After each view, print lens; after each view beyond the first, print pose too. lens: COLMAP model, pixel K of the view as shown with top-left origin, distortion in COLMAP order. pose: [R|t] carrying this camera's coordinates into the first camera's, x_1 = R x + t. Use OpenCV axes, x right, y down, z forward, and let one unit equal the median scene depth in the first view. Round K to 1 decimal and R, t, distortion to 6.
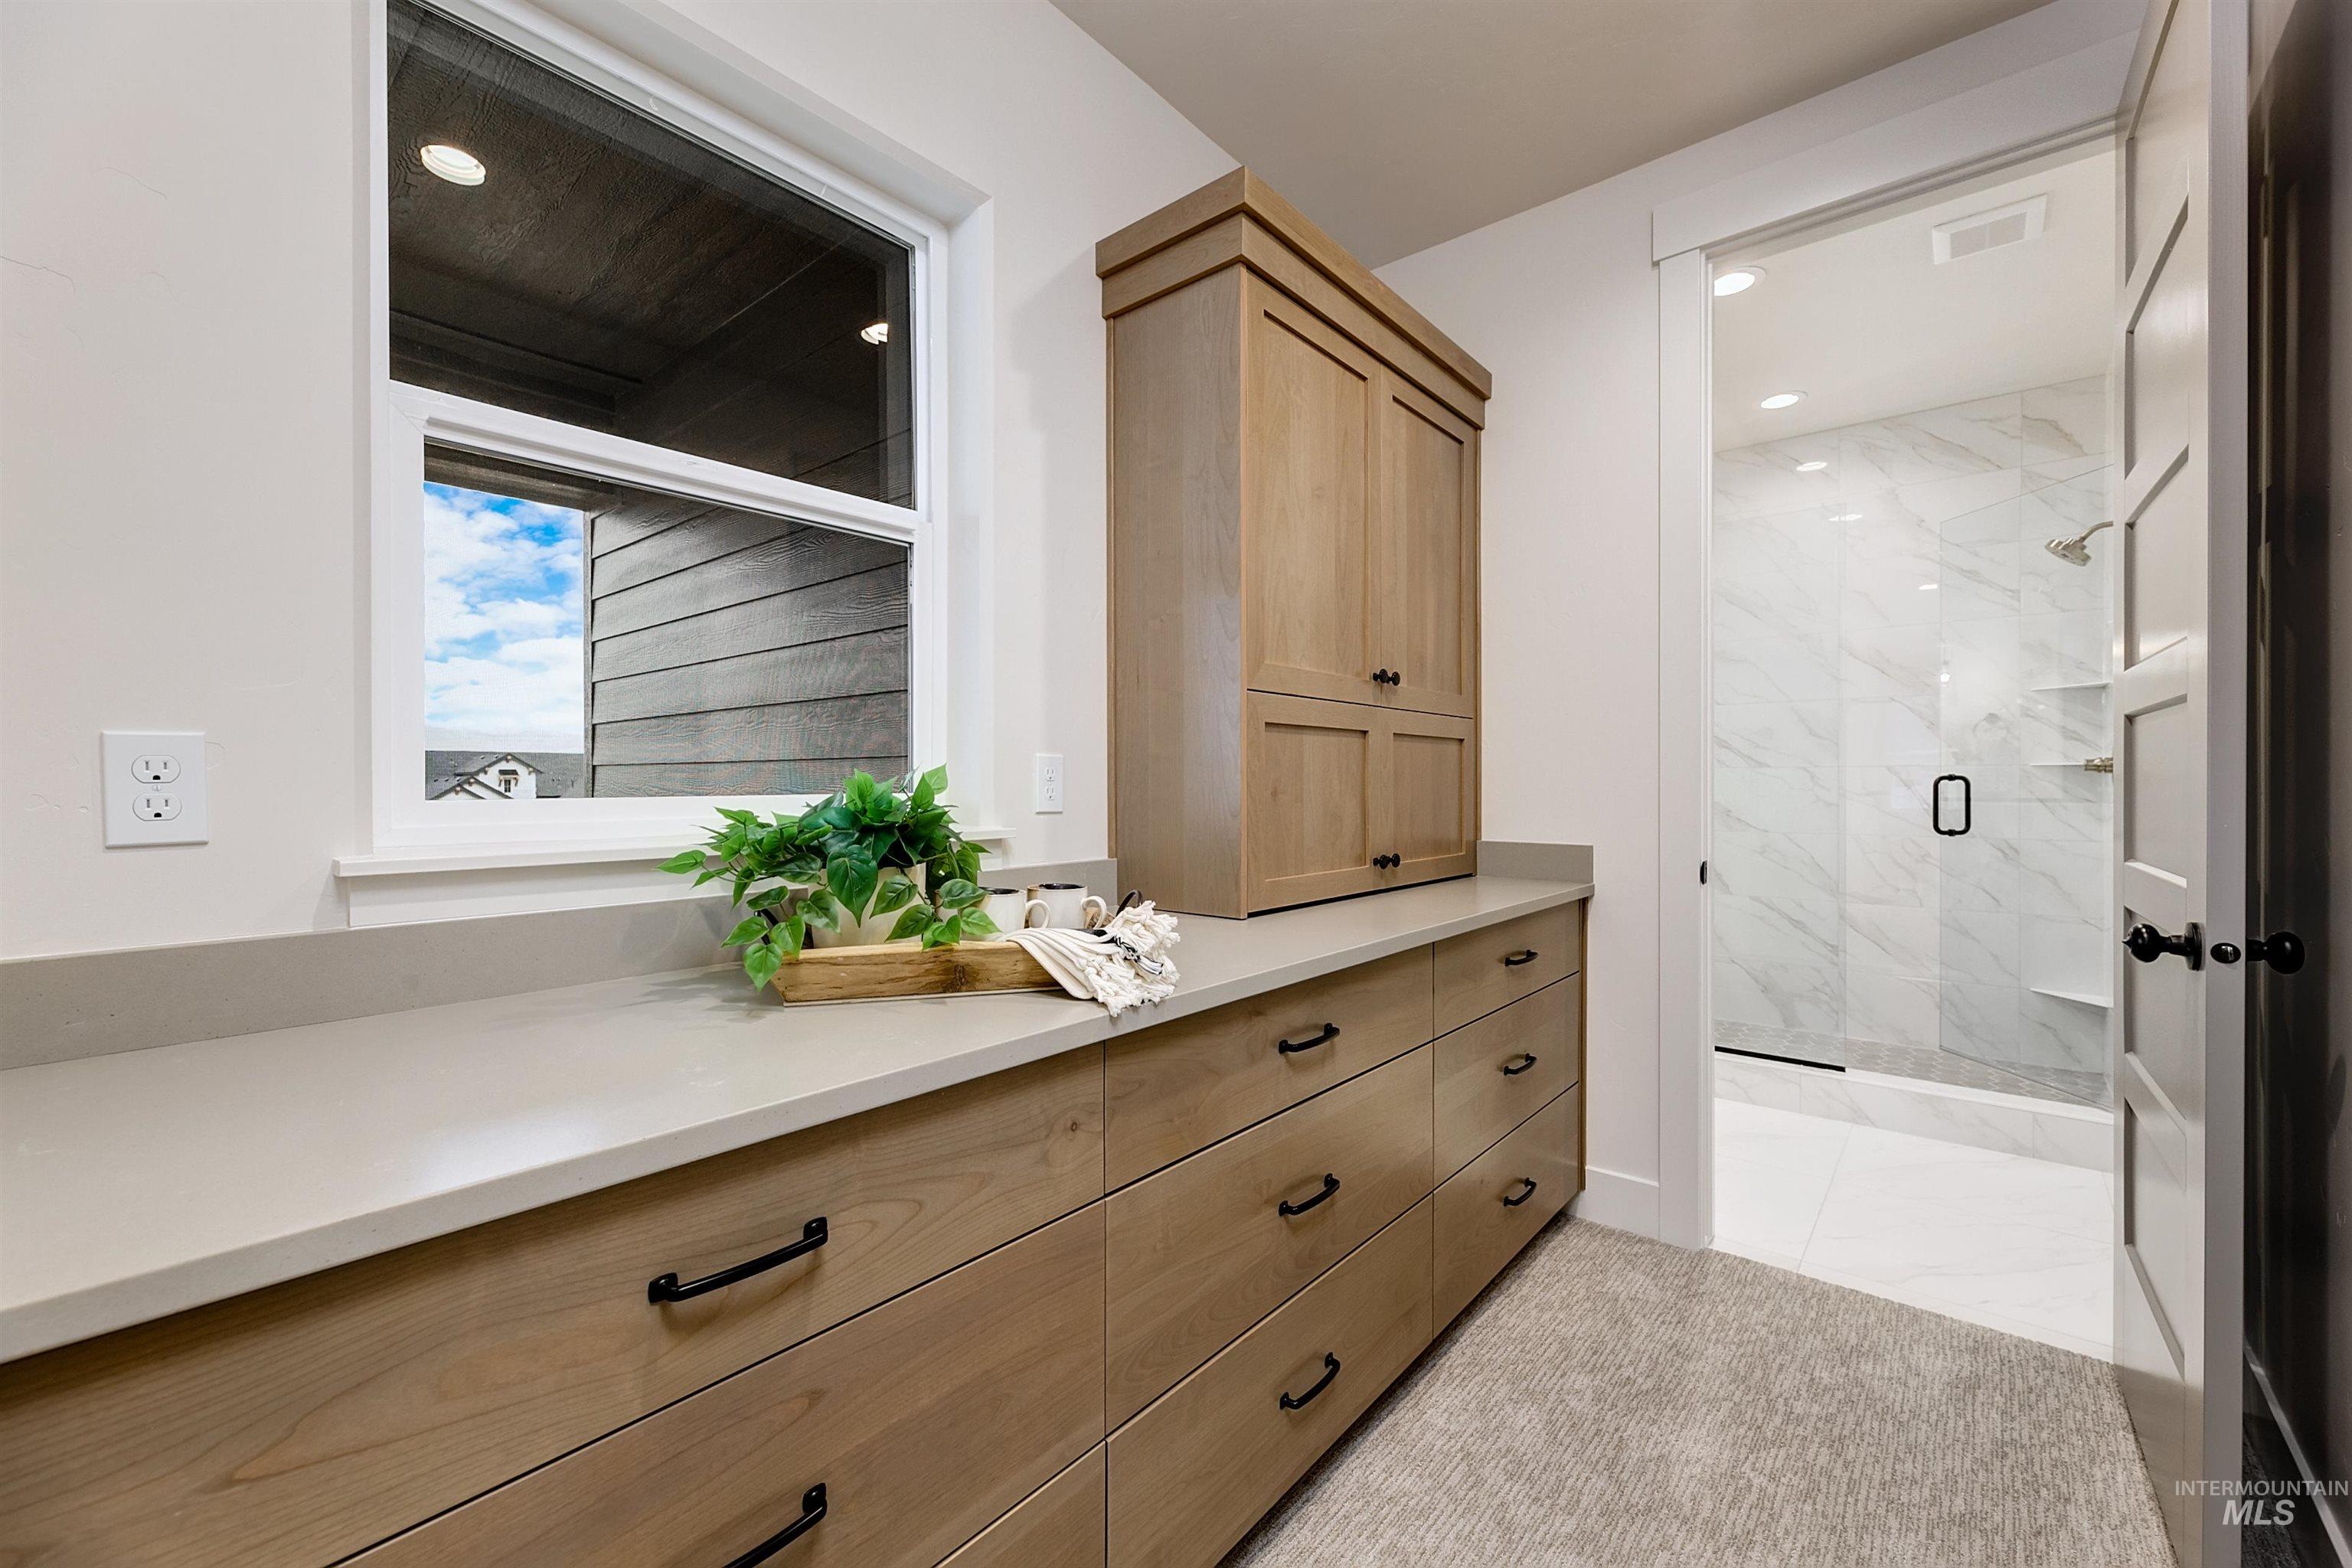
lens RADIAL K [[948.8, 0, 1176.0], [0, 948.8, 784.0], [0, 0, 1]] dist [0.001801, 0.000088]
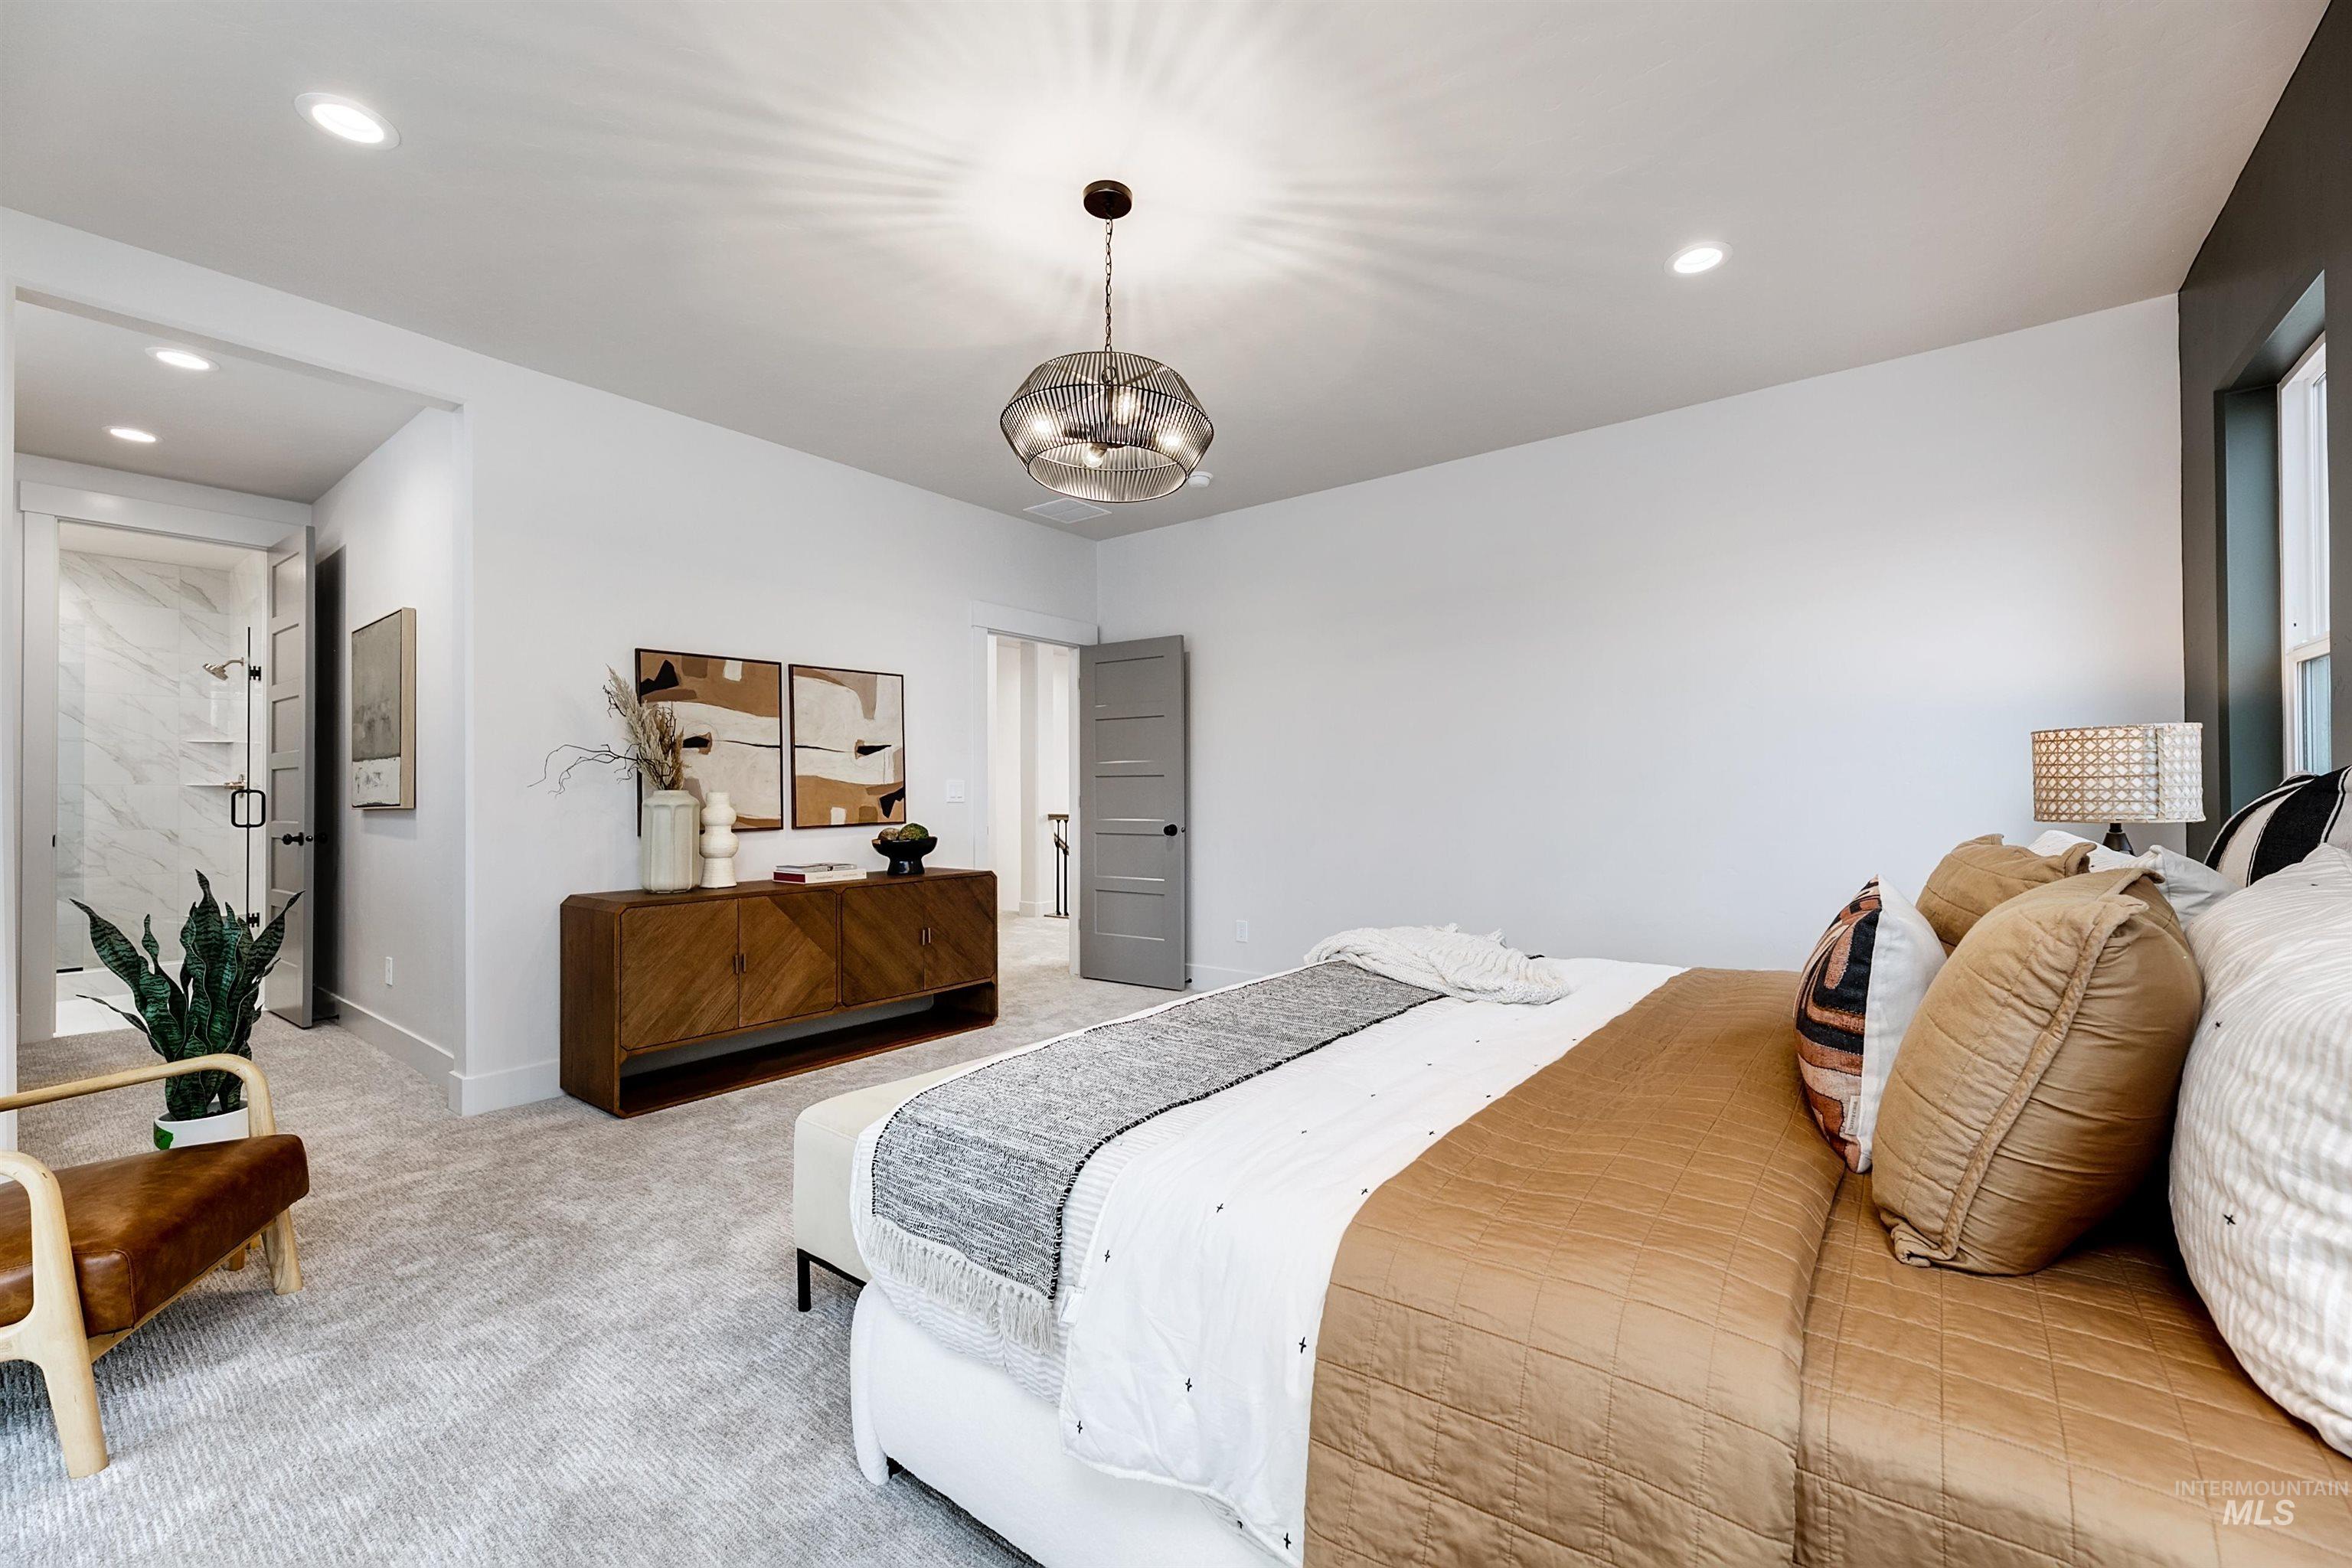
lens RADIAL K [[948.8, 0, 1176.0], [0, 948.8, 784.0], [0, 0, 1]] dist [0.001801, 0.000088]
pose [[-0.038037, 0.013527, 0.999185, -0.969911], [0.007150, 0.999886, -0.013265, 0.016246], [-0.999251, 0.006640, -0.038129, -0.793287]]
